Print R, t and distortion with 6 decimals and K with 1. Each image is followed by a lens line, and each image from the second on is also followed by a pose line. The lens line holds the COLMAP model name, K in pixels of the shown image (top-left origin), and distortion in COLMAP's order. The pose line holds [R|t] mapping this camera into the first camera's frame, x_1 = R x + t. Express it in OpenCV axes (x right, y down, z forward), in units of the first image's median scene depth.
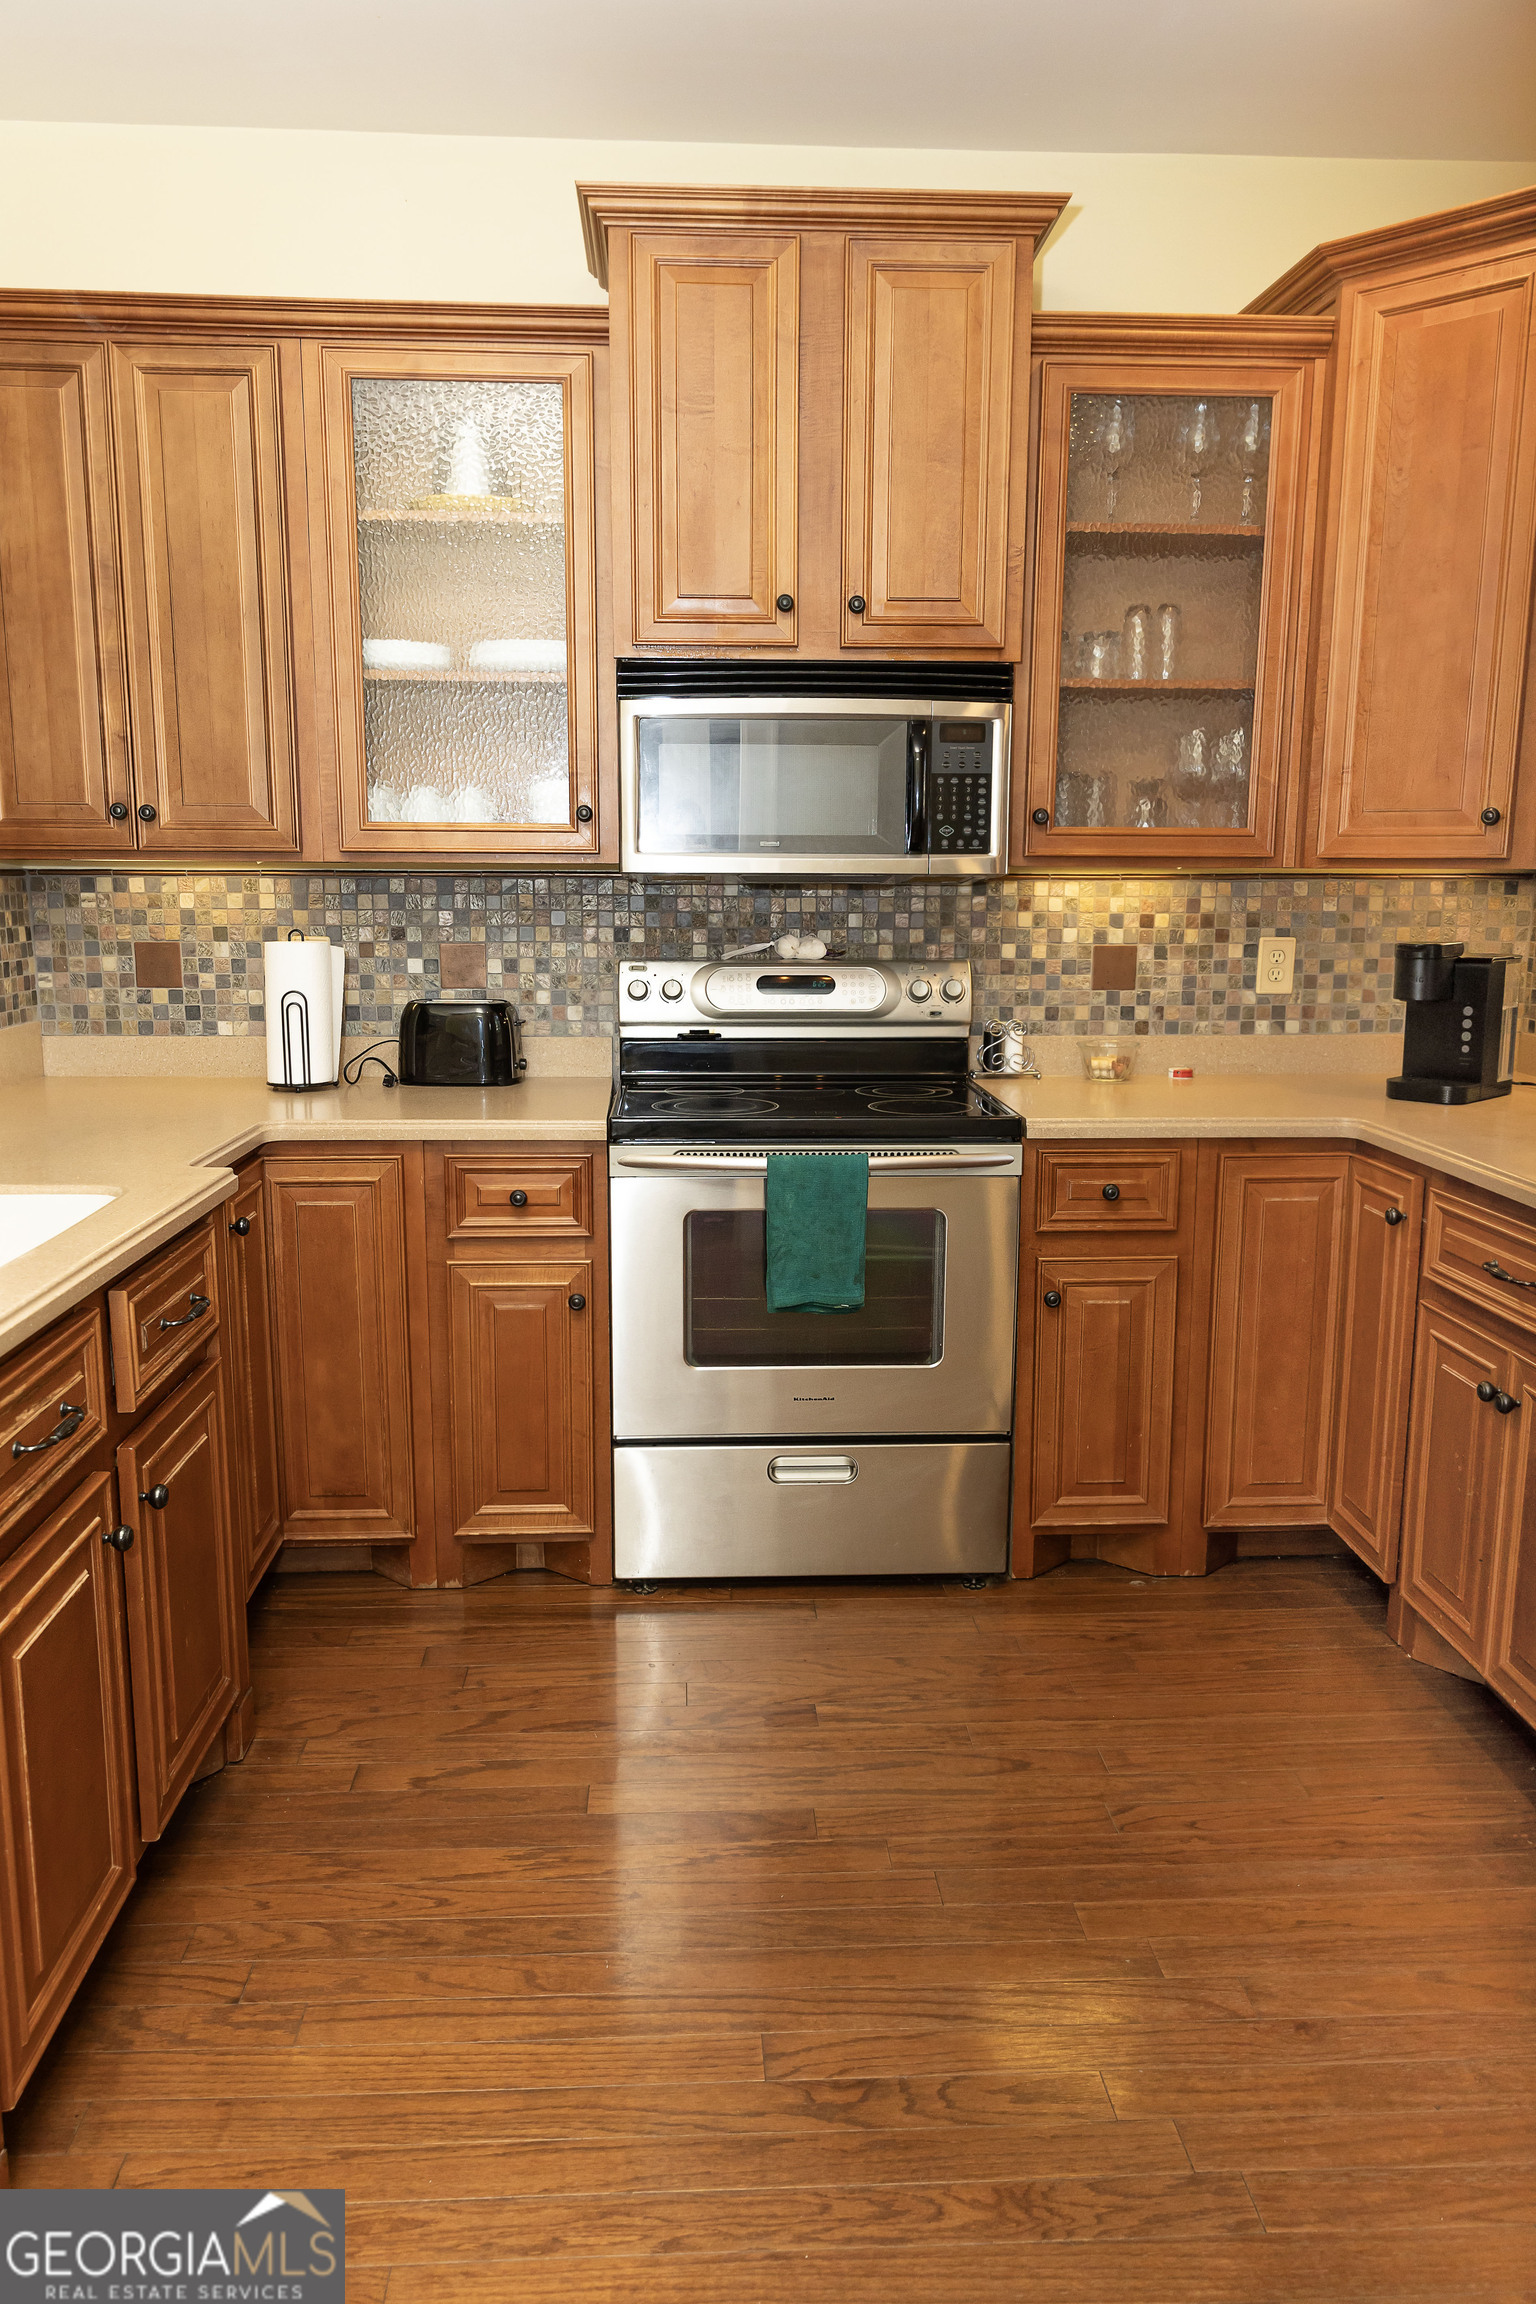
lens RADIAL K [[1603.5, 0, 758.2], [0, 1603.5, 1155.3], [0, 0, 1]] dist [0.017646, -0.014767]
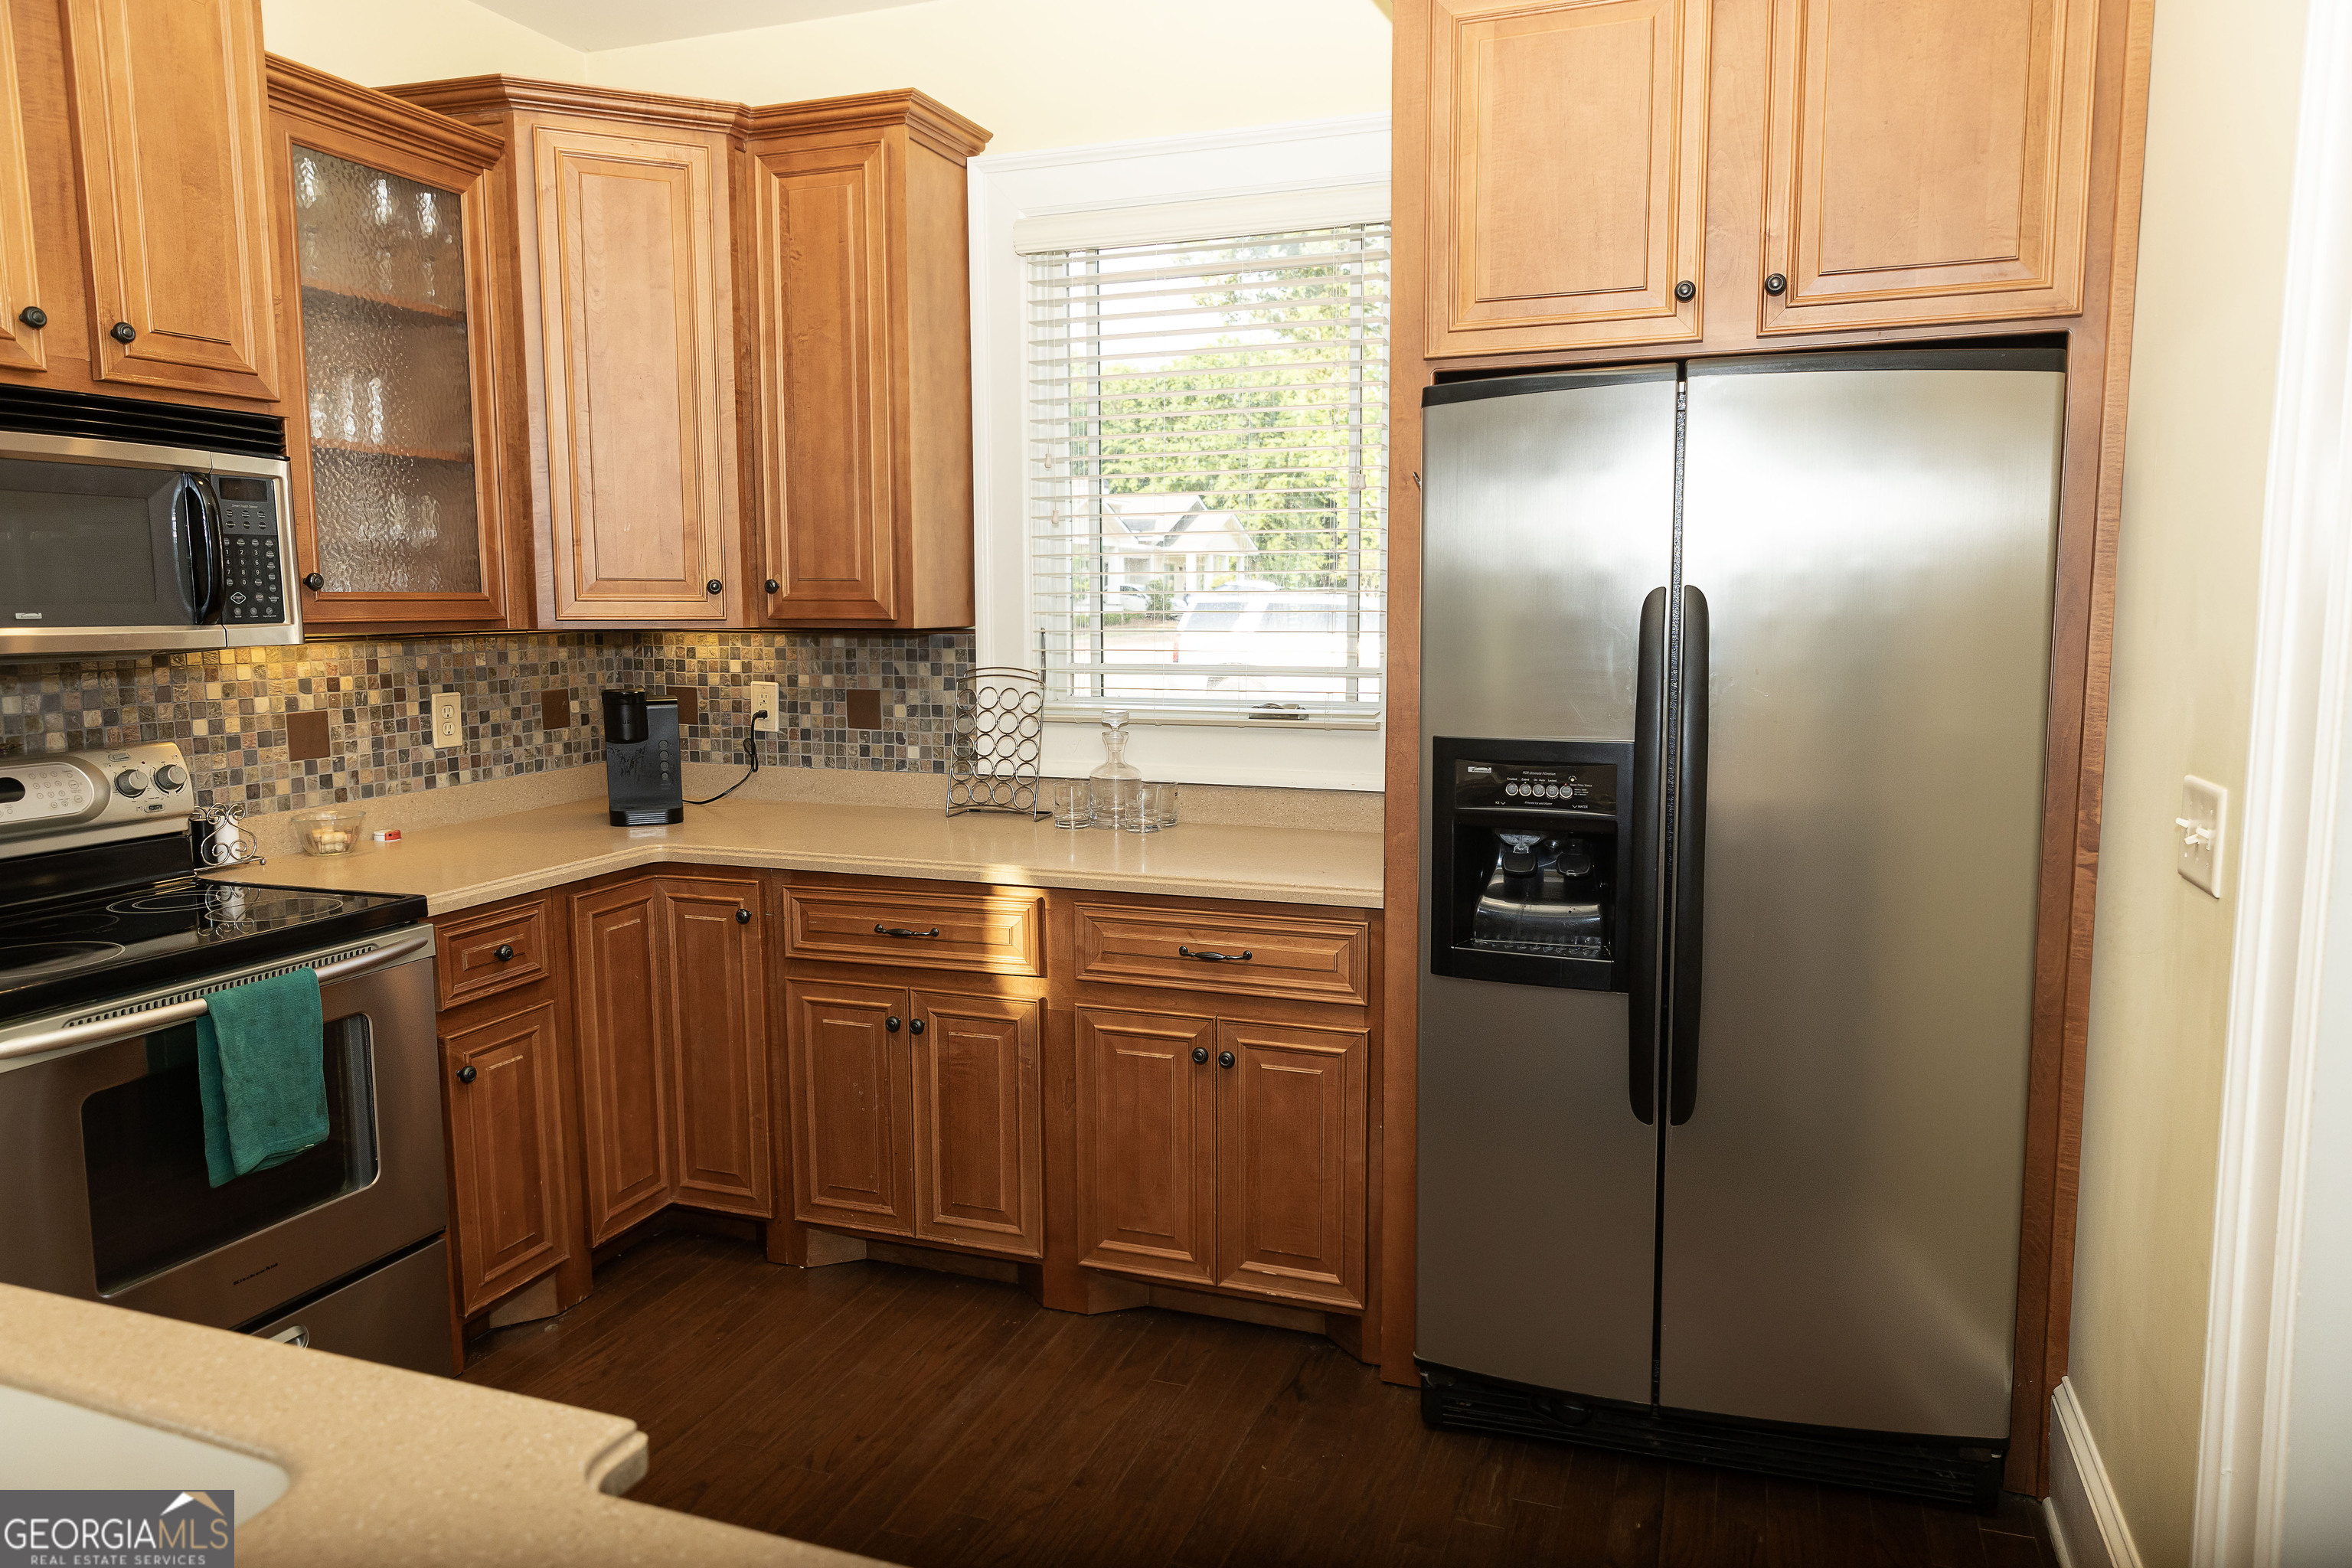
lens RADIAL K [[1571.1, 0, 1174.3], [0, 1571.1, 786.1], [0, 0, 1]] dist [0.005780, -0.005616]
pose [[0.385498, -0.117617, 0.915182, -0.428507], [0.164334, 0.984737, 0.057335, -0.056987], [-0.907957, 0.128293, 0.398943, 0.174767]]
